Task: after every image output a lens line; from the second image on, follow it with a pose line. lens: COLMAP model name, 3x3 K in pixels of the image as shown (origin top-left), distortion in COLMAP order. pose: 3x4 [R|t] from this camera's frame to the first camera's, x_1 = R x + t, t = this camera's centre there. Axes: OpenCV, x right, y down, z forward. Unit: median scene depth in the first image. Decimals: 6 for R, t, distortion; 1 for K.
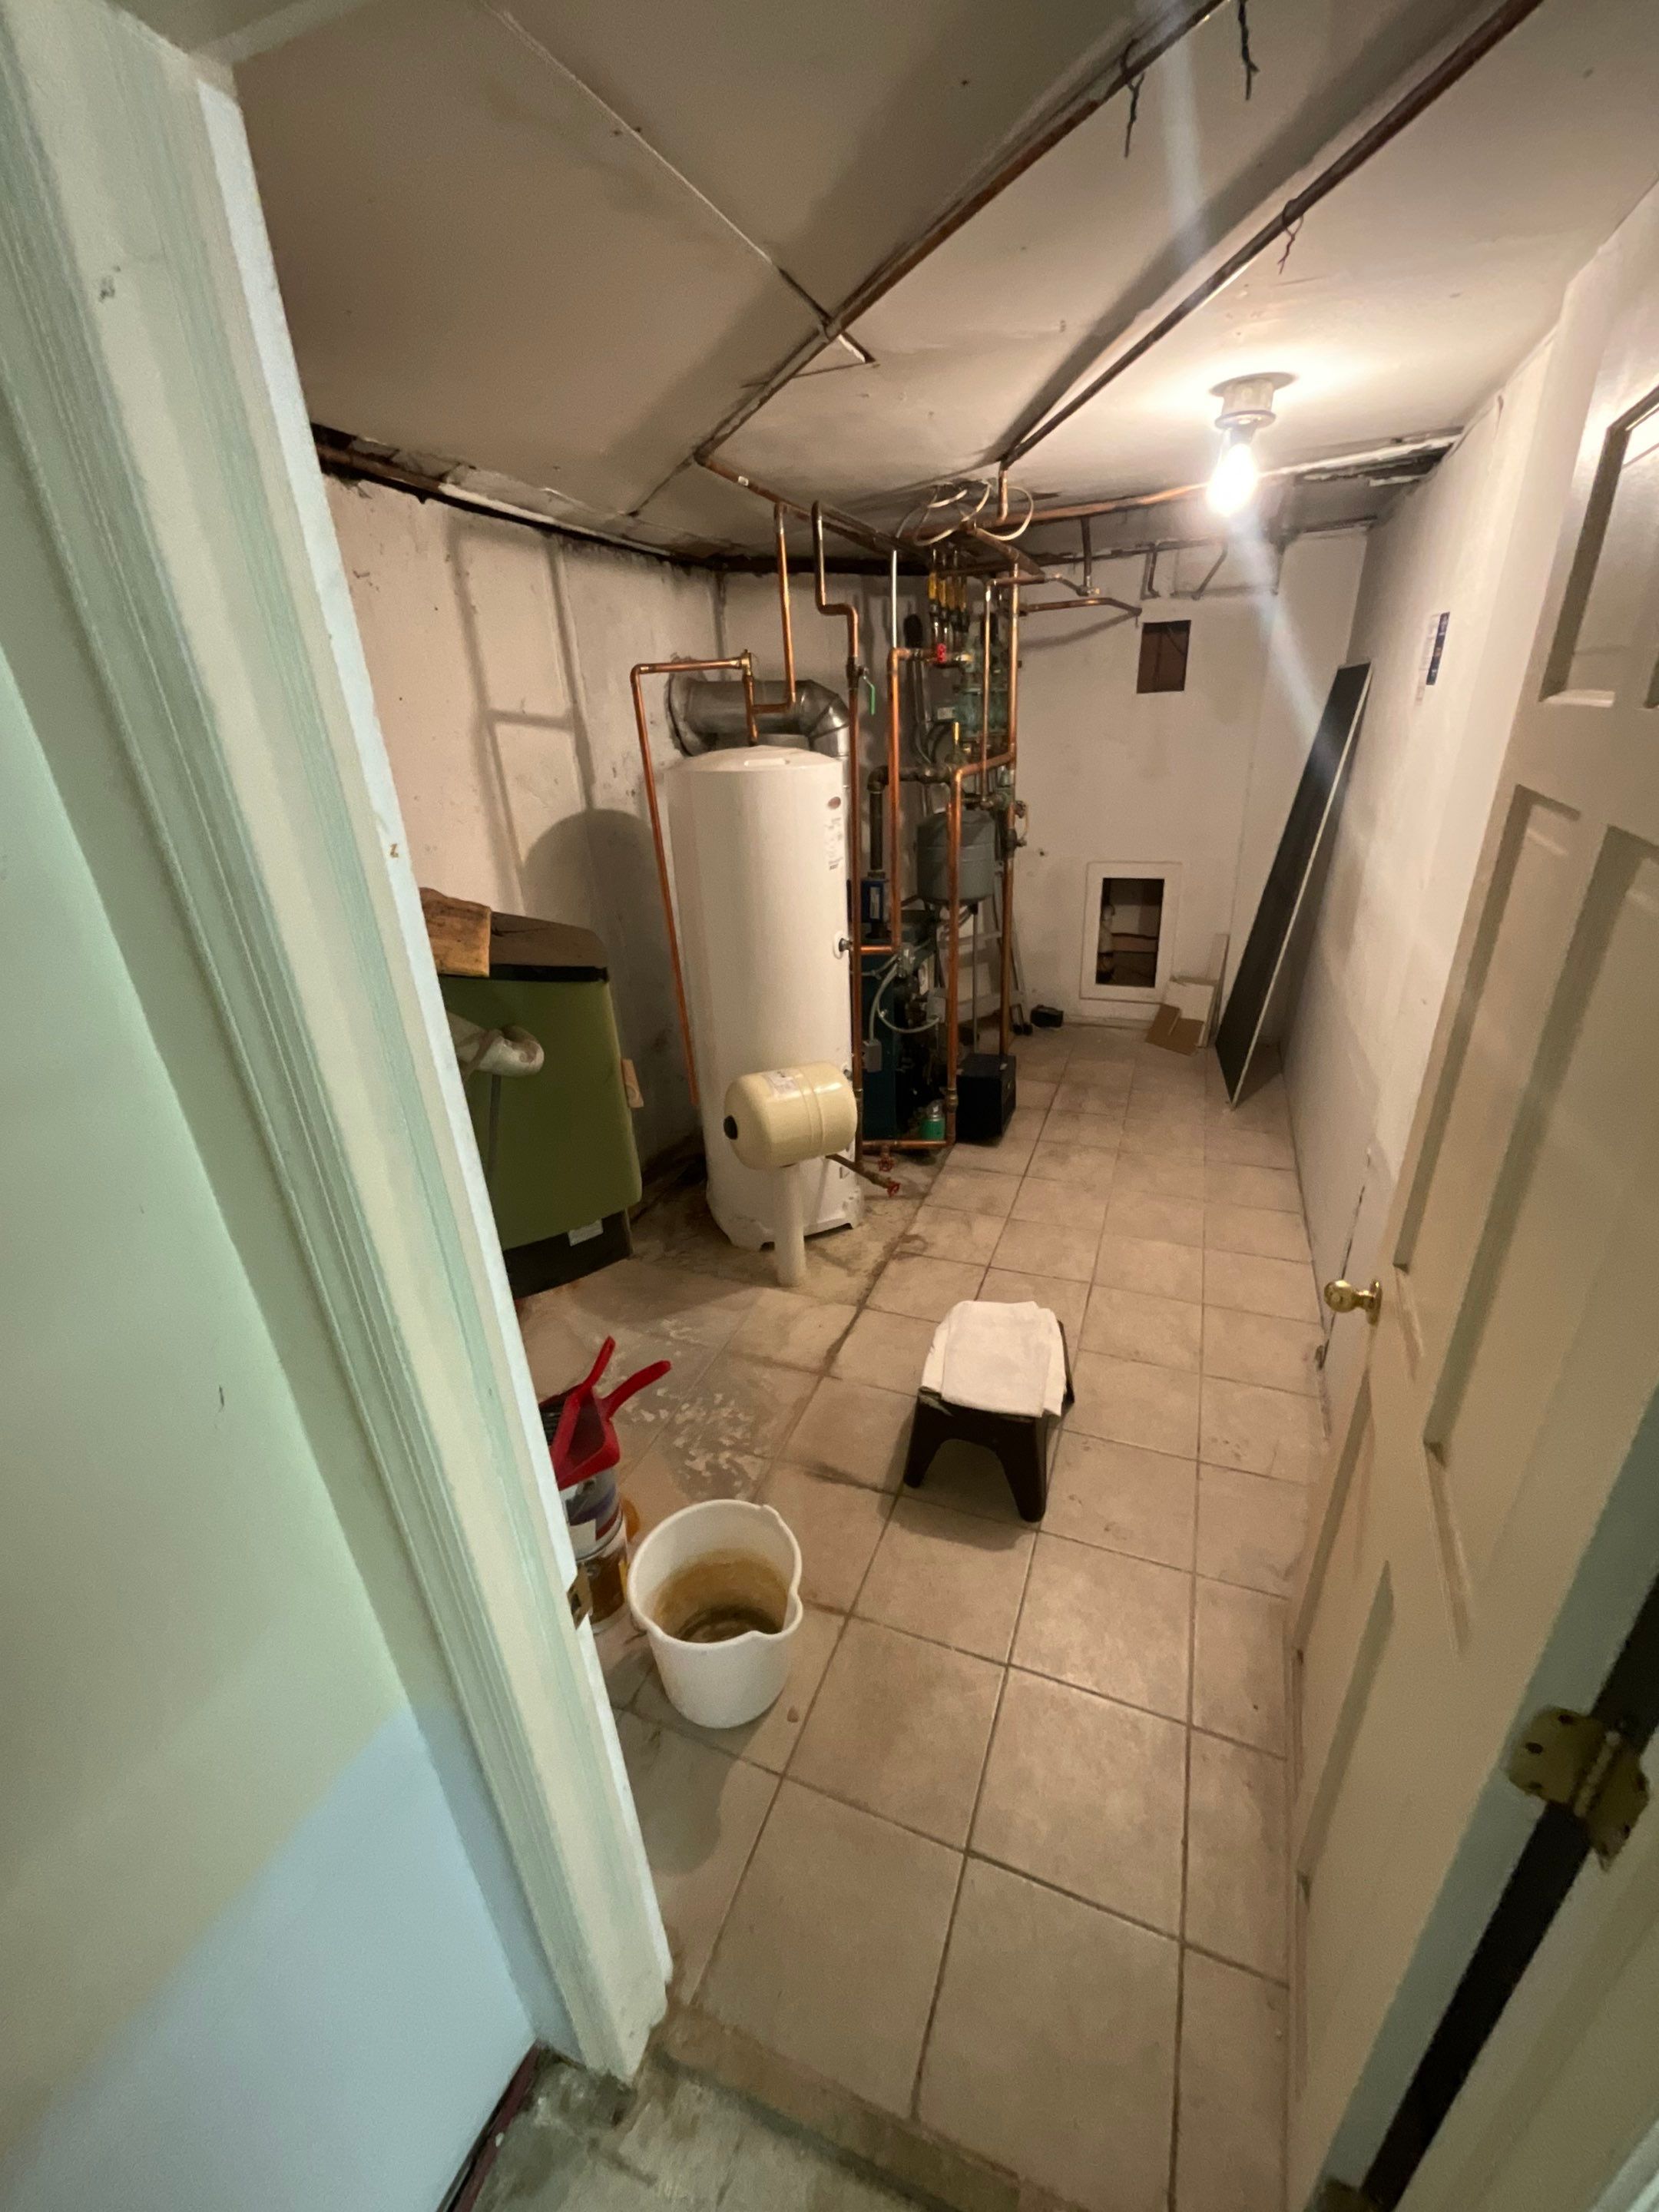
lens RADIAL K [[875.9, 0, 838.5], [0, 875.9, 1108.0], [0, 0, 1]] dist [-0.001432, -0.000458]
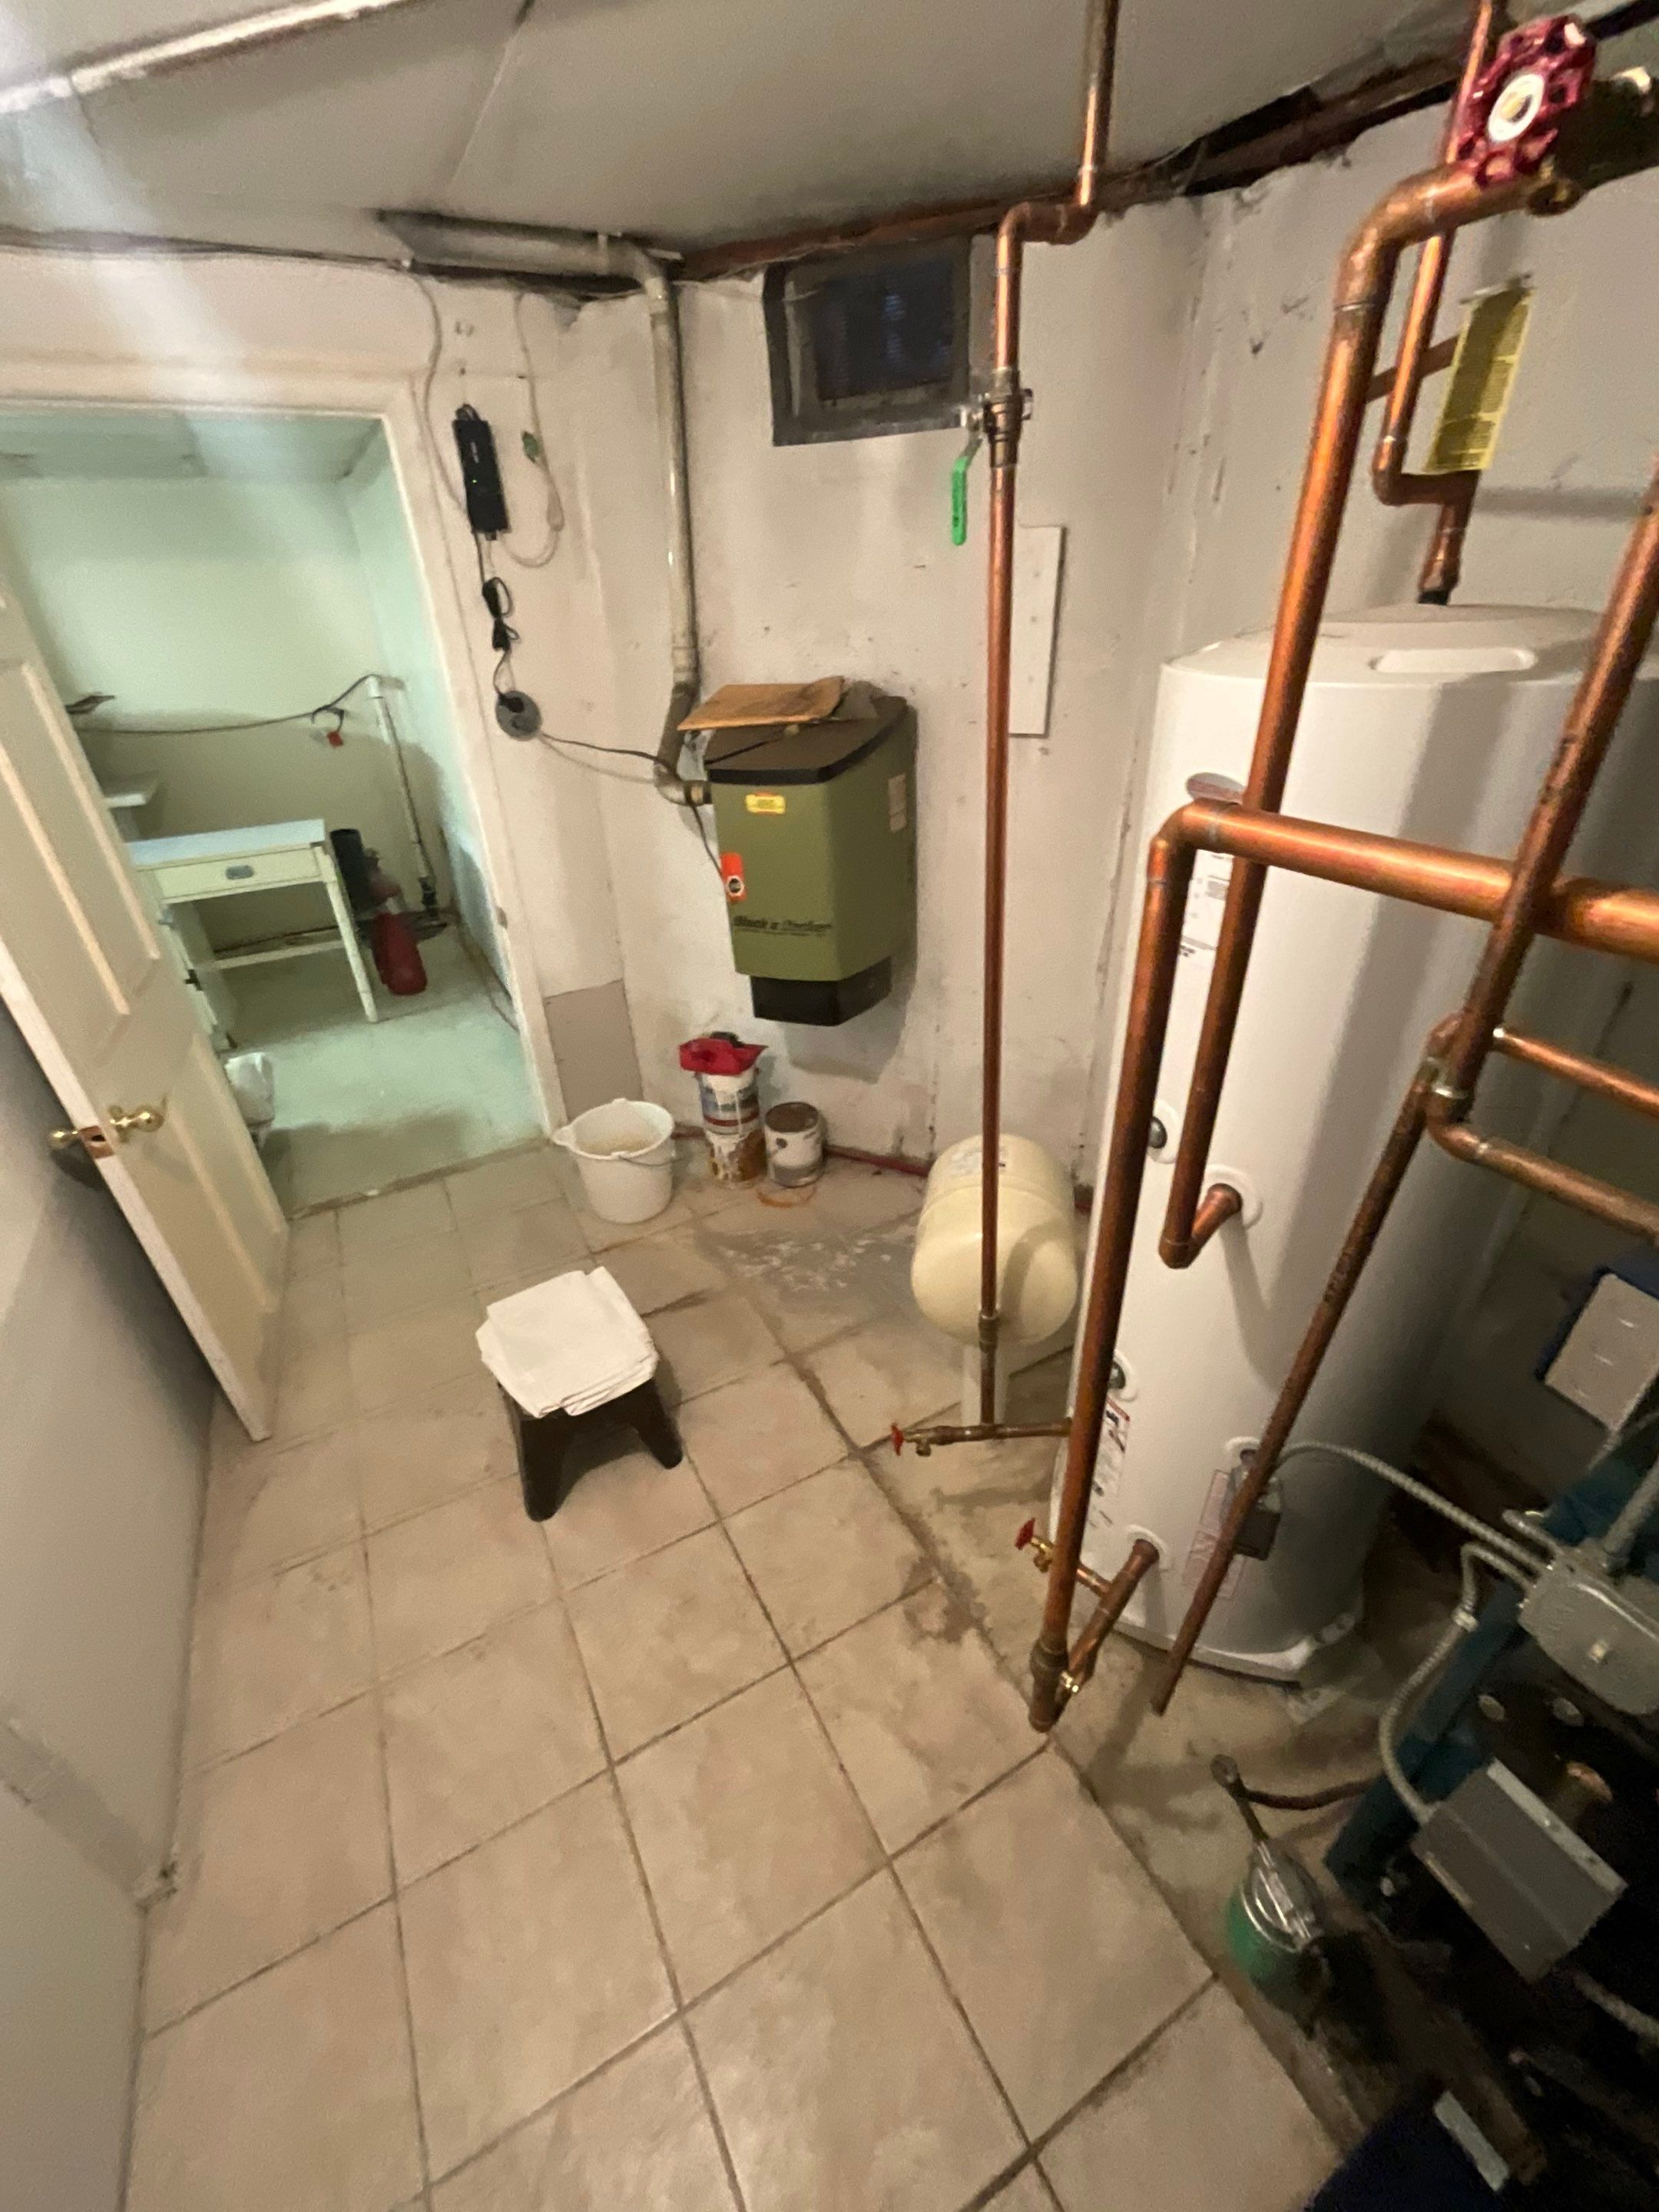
lens RADIAL K [[875.9, 0, 824.3], [0, 875.9, 1106.7], [0, 0, 1]] dist [-0.001432, -0.000458]
pose [[-0.643127, 0.449278, -0.620110, 0.333952], [-0.246719, 0.645045, 0.723220, -0.430608], [0.724926, 0.618115, -0.304000, 0.952916]]
